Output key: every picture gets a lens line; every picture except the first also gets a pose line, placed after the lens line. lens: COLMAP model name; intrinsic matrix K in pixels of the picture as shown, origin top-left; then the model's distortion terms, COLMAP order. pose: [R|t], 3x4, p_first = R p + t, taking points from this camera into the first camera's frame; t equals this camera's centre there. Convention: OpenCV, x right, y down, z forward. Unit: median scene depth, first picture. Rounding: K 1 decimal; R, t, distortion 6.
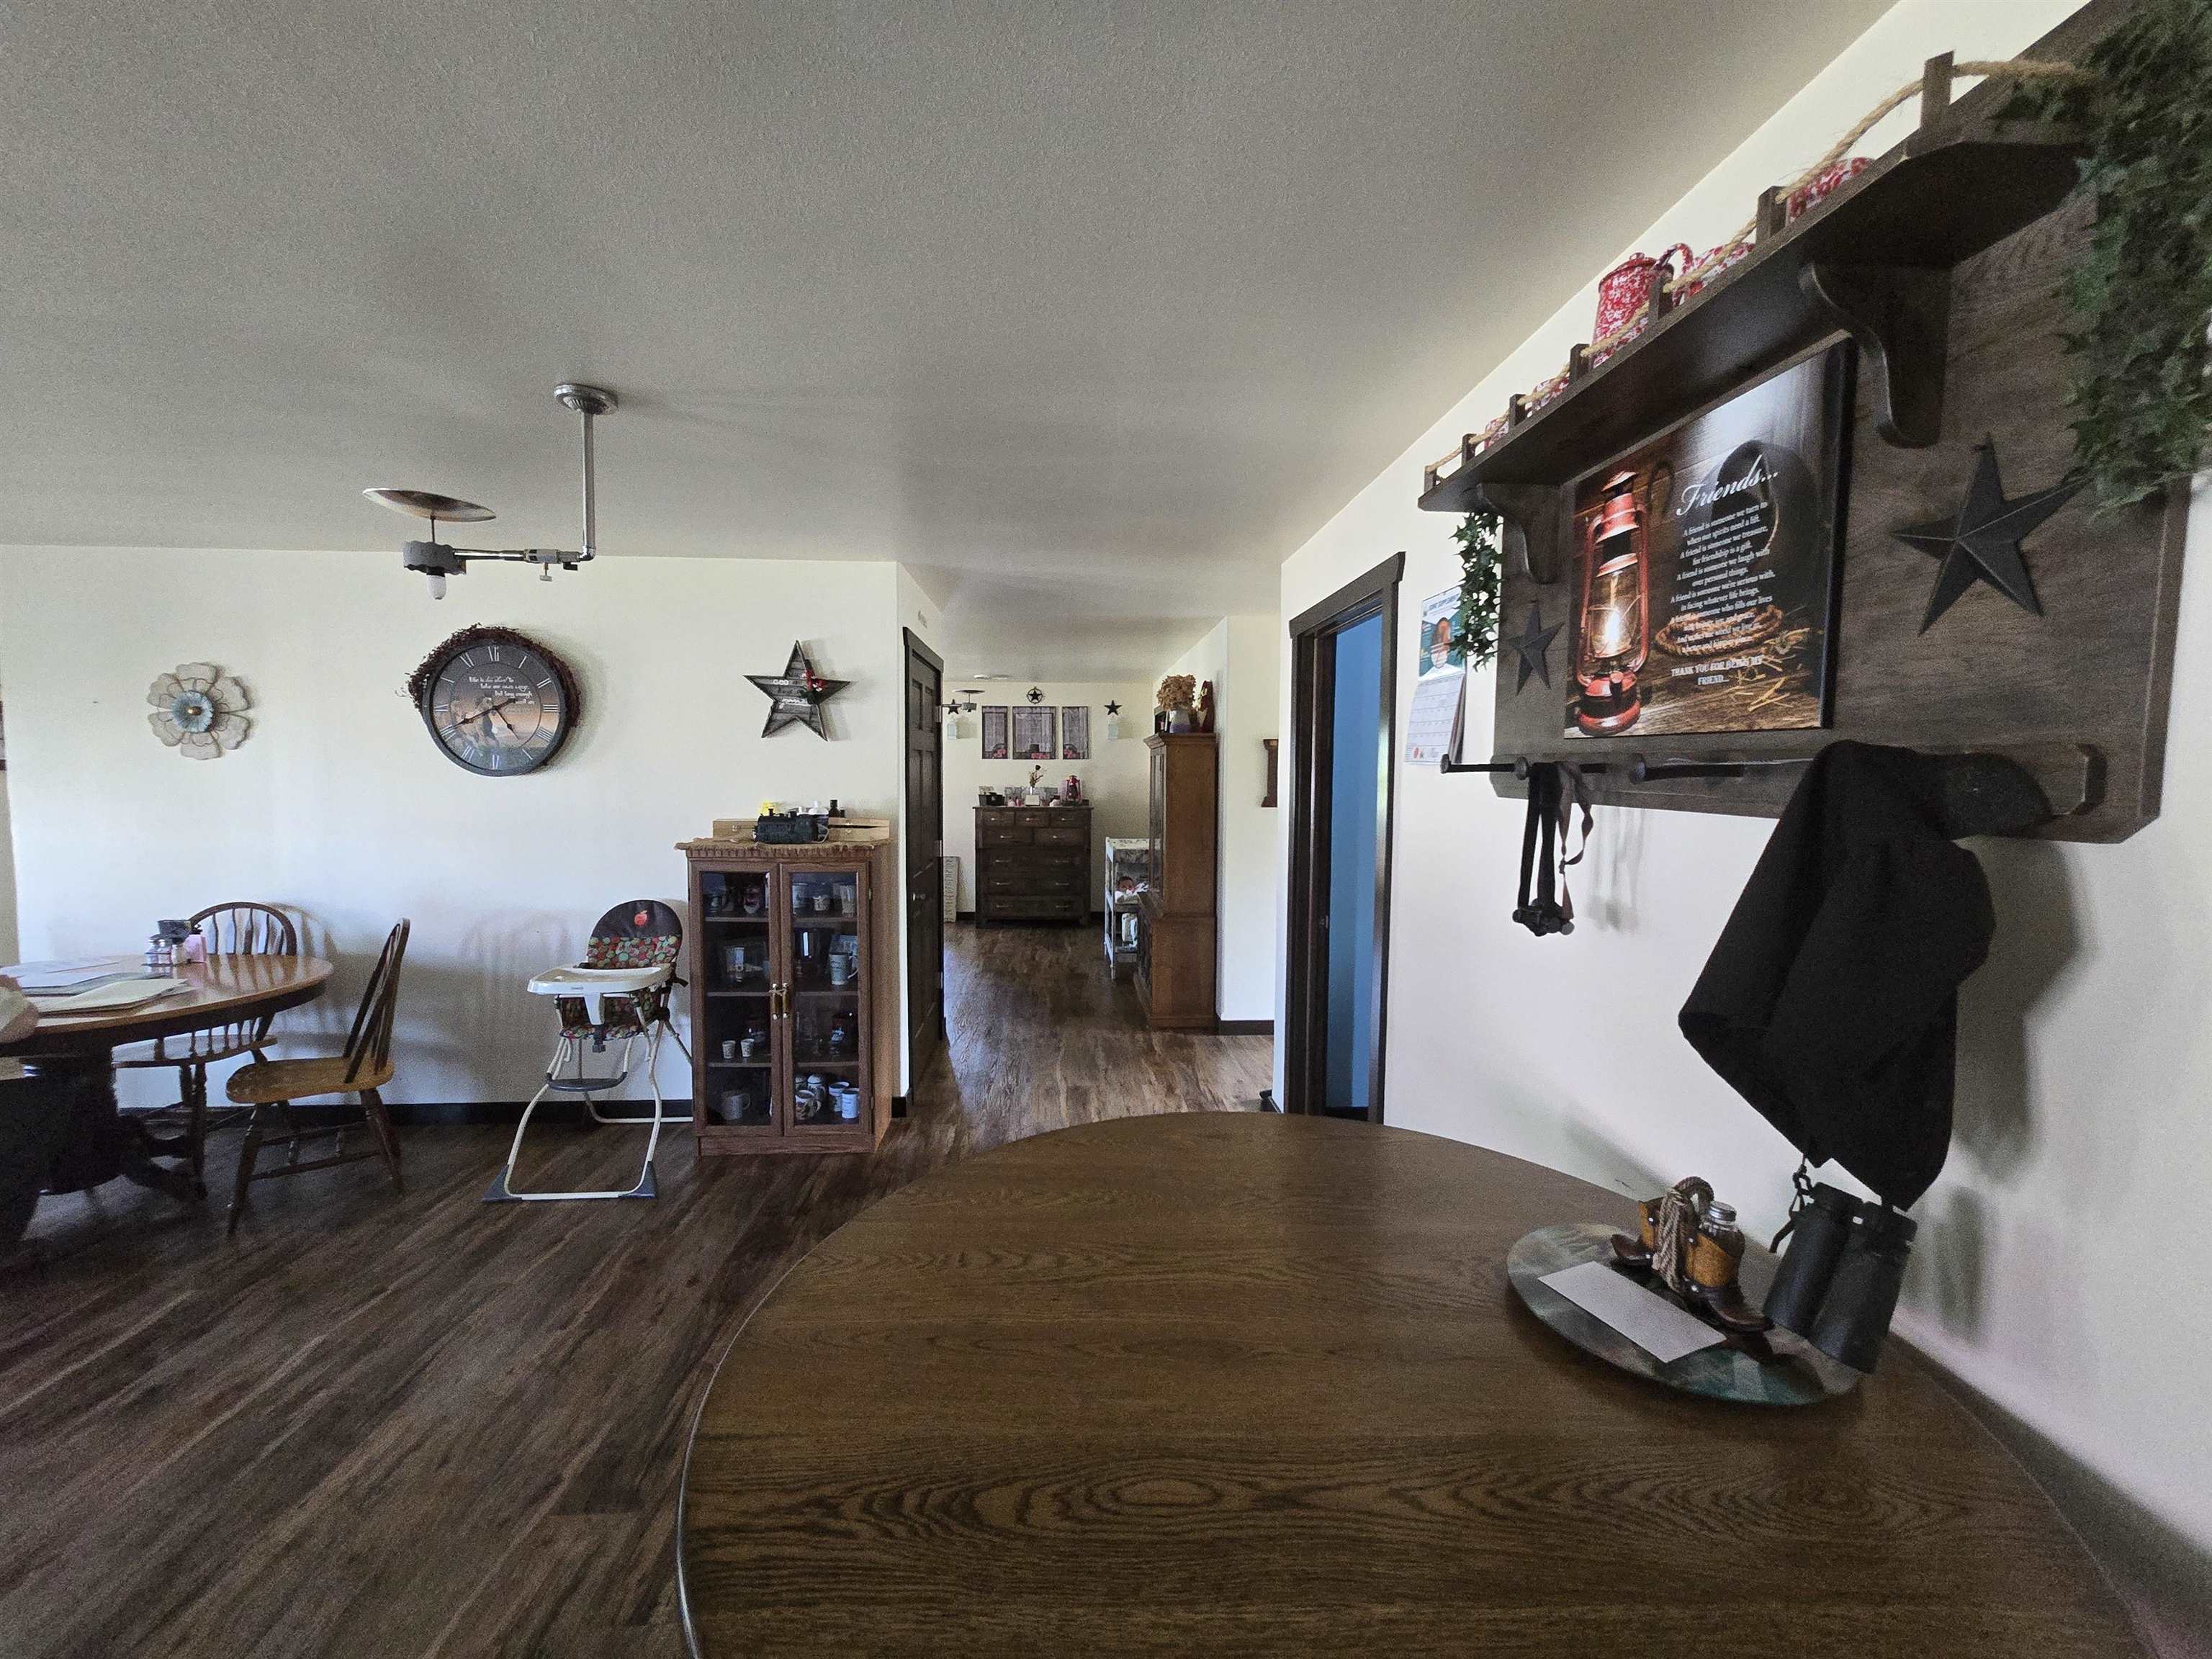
lens RADIAL K [[895.4, 0, 1106.0], [0, 895.4, 829.5], [0, 0, 1]] dist [0.000307, 0.000159]
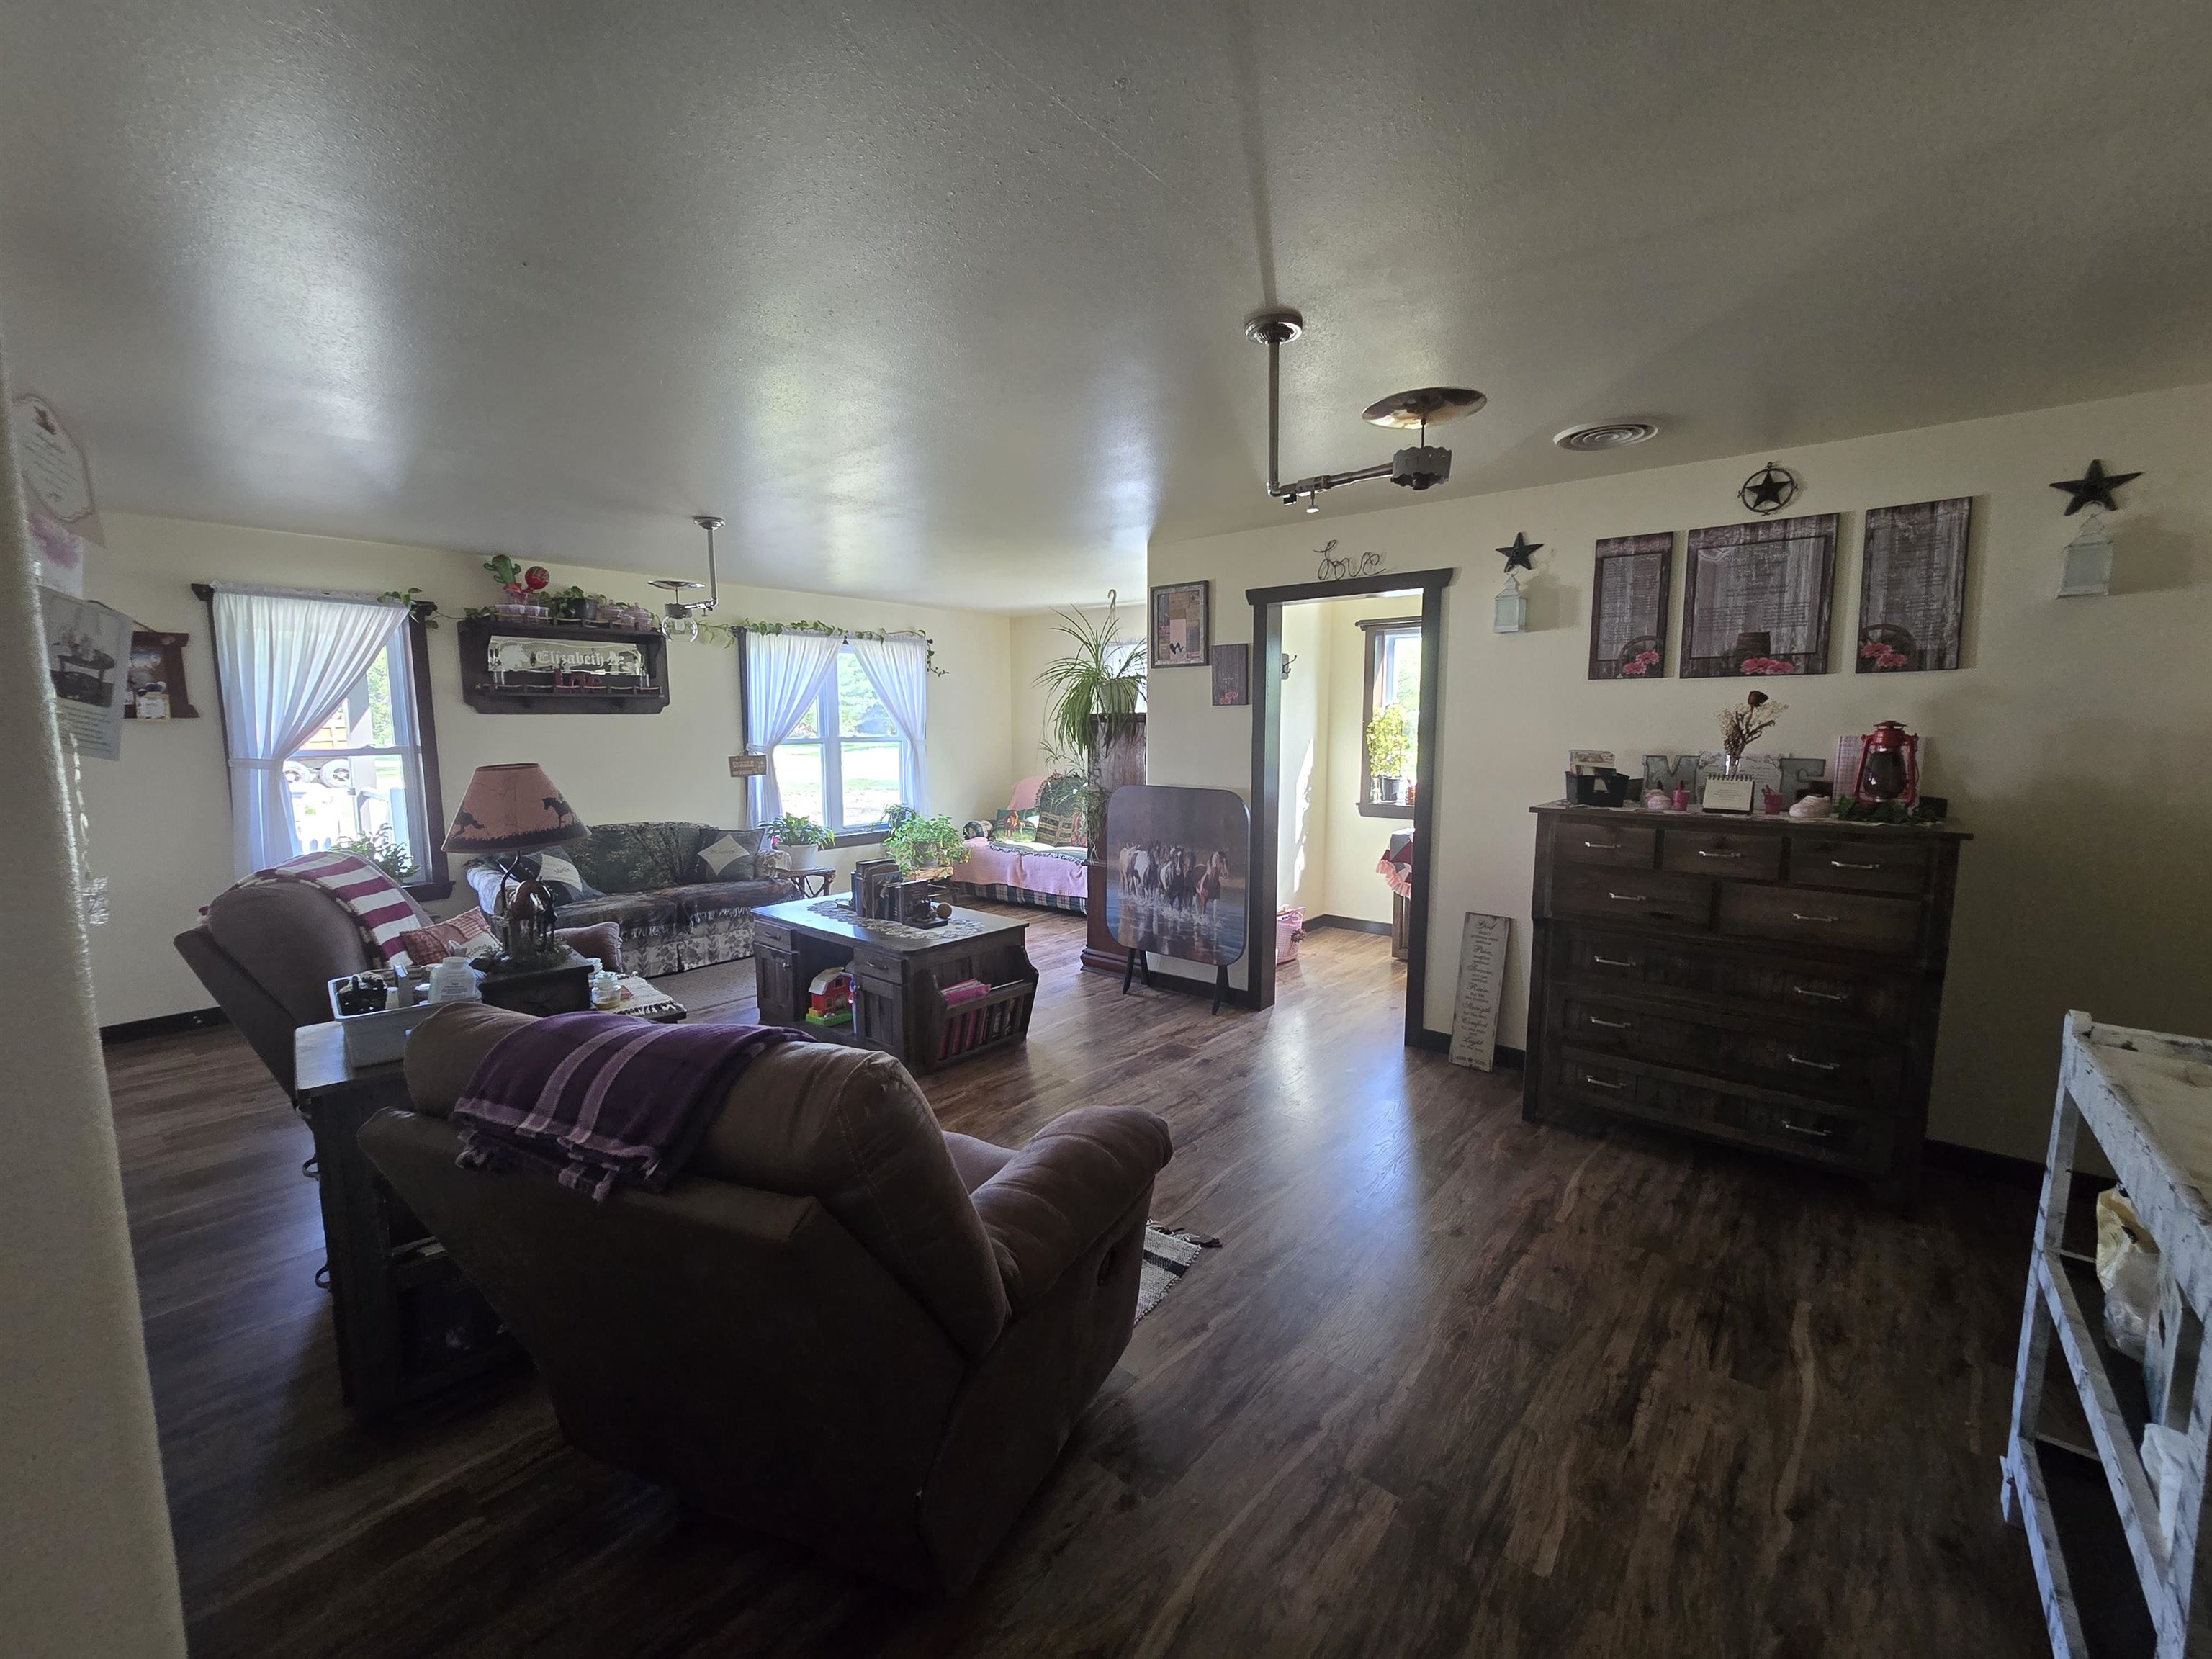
lens RADIAL K [[912.9, 0, 1106.0], [0, 912.9, 829.5], [0, 0, 1]] dist [0.000186, 0.000528]
pose [[0.738377, 0.076133, -0.670077, -0.022033], [-0.030776, 0.996376, 0.079294, -0.038946], [0.673686, -0.037927, 0.738044, 0.563525]]
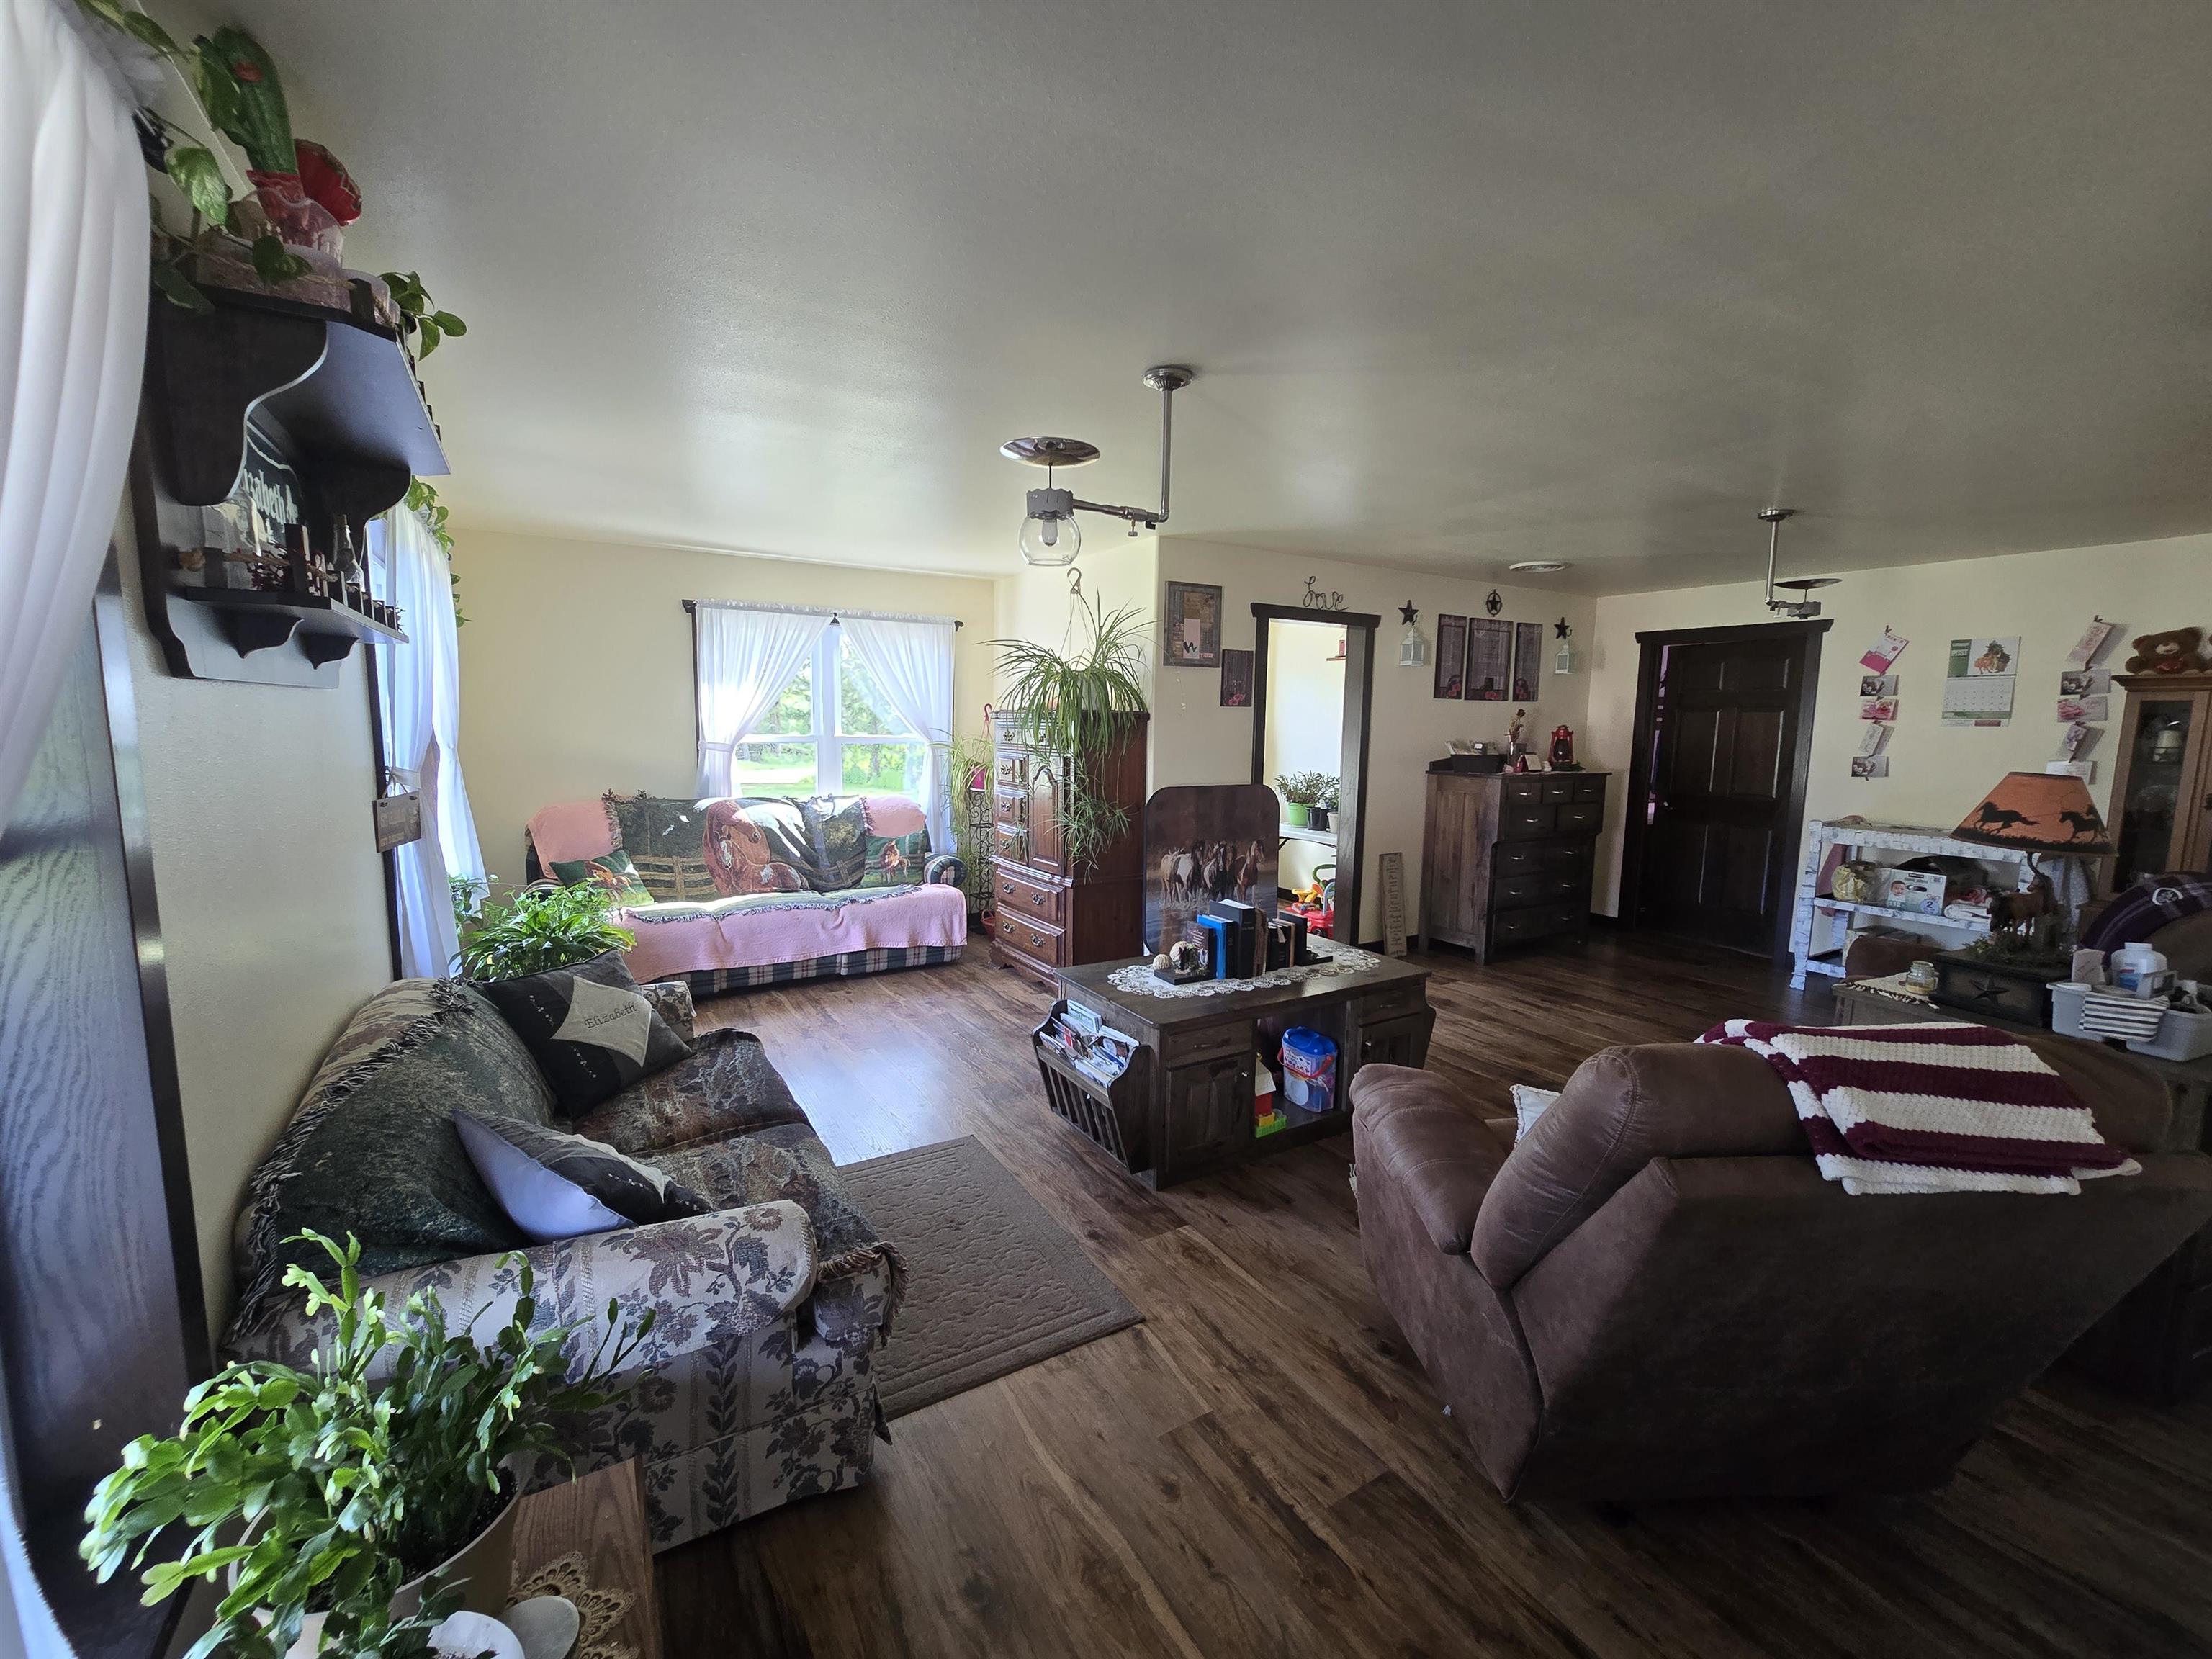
lens RADIAL K [[895.4, 0, 1106.0], [0, 895.4, 829.5], [0, 0, 1]] dist [0.000307, 0.000159]
pose [[0.876398, -0.051305, 0.478847, -0.657357], [0.015743, 0.996830, 0.077989, -0.039070], [-0.481330, -0.060811, 0.874428, 0.549165]]
